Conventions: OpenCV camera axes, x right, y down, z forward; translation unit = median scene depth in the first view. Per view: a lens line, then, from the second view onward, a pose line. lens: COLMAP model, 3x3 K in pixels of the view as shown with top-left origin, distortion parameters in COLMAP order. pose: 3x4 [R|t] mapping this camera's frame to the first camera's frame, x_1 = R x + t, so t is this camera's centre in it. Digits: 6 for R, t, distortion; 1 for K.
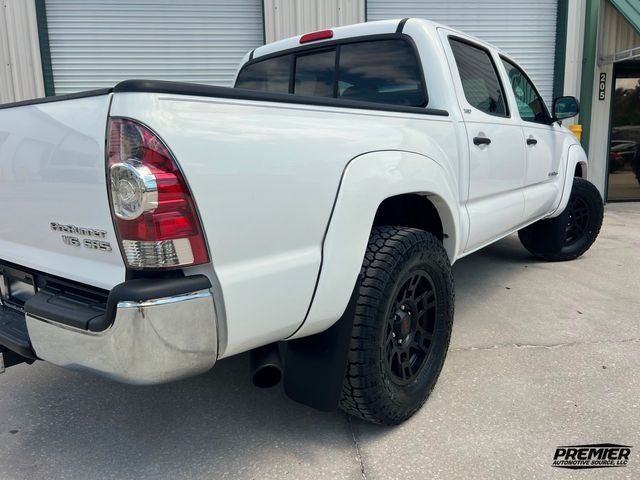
lens RADIAL K [[484.4, 0, 320.0], [0, 484.4, 233.3], [0, 0, 1]] dist [0.005728, -0.006860]
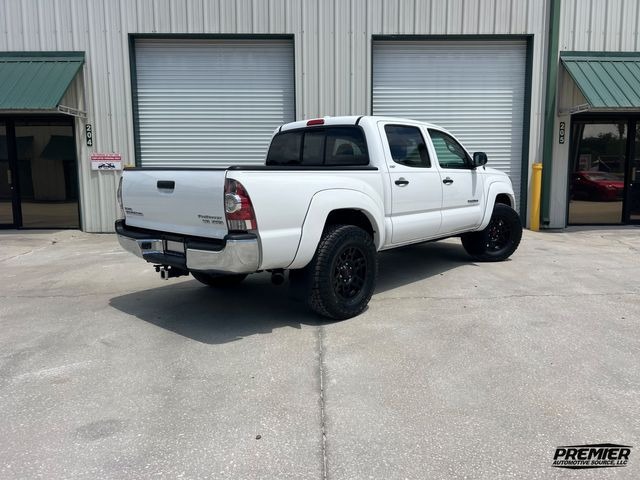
lens RADIAL K [[474.1, 0, 318.0], [0, 474.1, 237.6], [0, 0, 1]] dist [0.022988, -0.029051]
pose [[0.997163, 0.024773, -0.071086, 0.185657], [-0.027464, 0.998933, -0.037137, 0.116106], [0.070090, 0.038983, 0.996779, -0.991380]]
